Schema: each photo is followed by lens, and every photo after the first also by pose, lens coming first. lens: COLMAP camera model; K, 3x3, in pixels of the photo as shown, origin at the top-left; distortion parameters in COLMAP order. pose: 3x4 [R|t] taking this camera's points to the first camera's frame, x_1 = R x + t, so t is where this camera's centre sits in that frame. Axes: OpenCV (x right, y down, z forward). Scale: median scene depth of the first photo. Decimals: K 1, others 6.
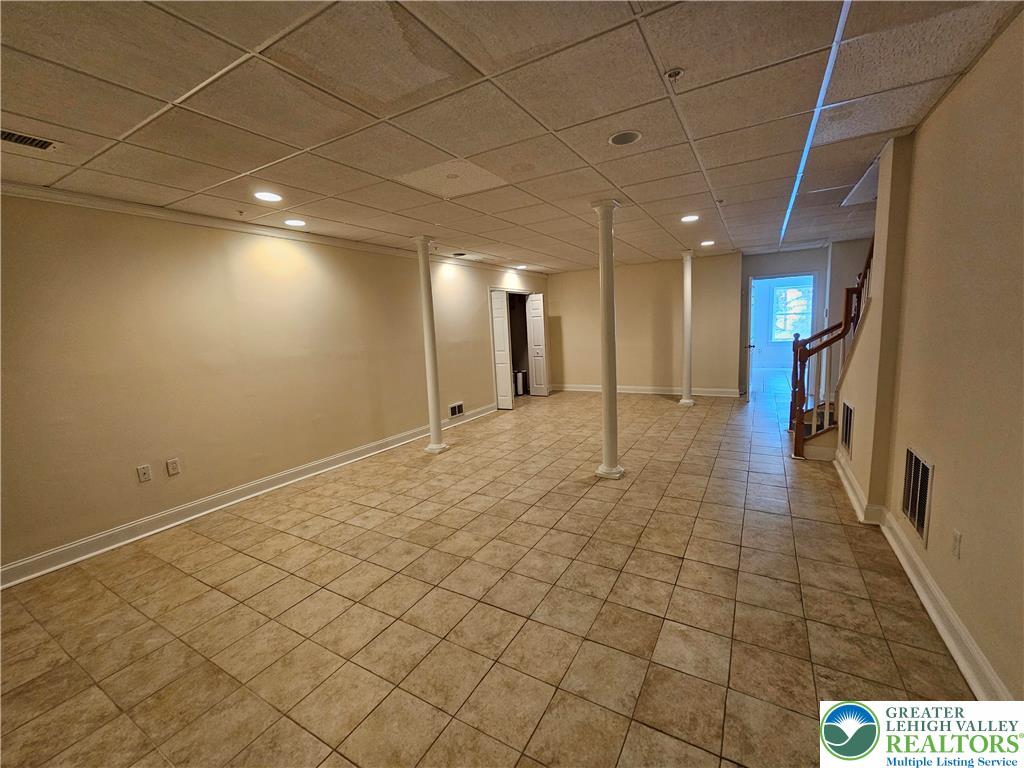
lens RADIAL K [[420.3, 0, 514.9], [0, 420.3, 384.7], [0, 0, 1]] dist [-0.002918, 0.000560]
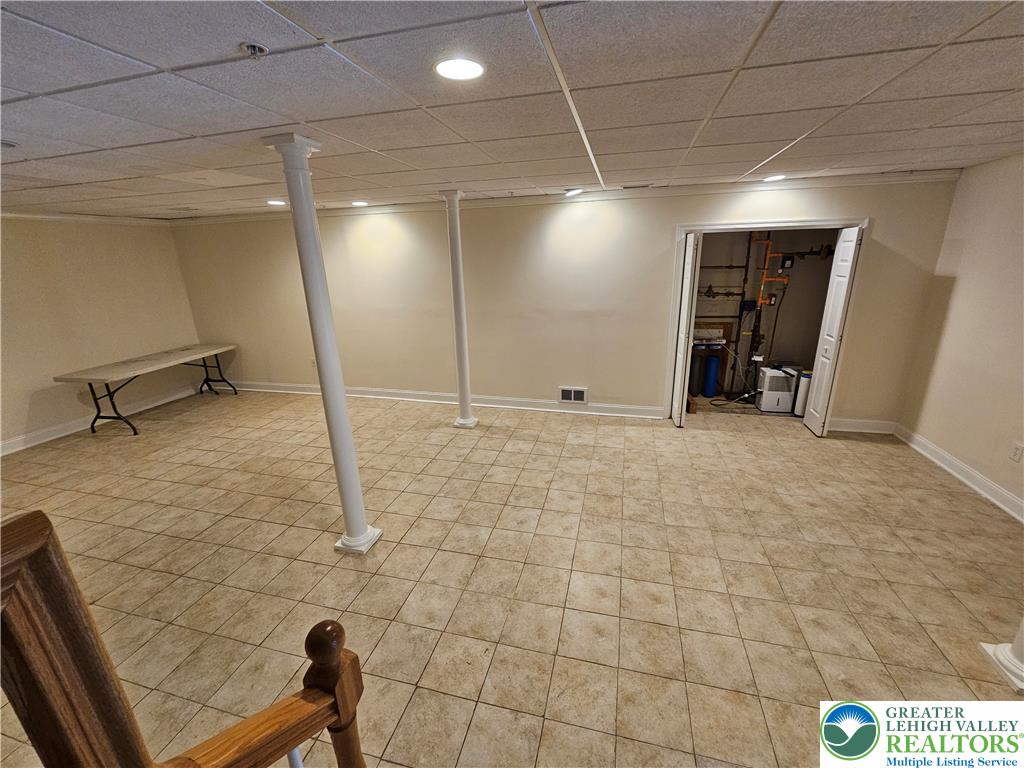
lens RADIAL K [[420.3, 0, 514.6], [0, 420.3, 382.4], [0, 0, 1]] dist [-0.002918, 0.000560]
pose [[0.269521, 0.320613, -0.908056, 0.778876], [-0.120341, 0.946772, 0.298564, -0.265940], [0.955445, 0.028807, 0.293758, 0.926186]]
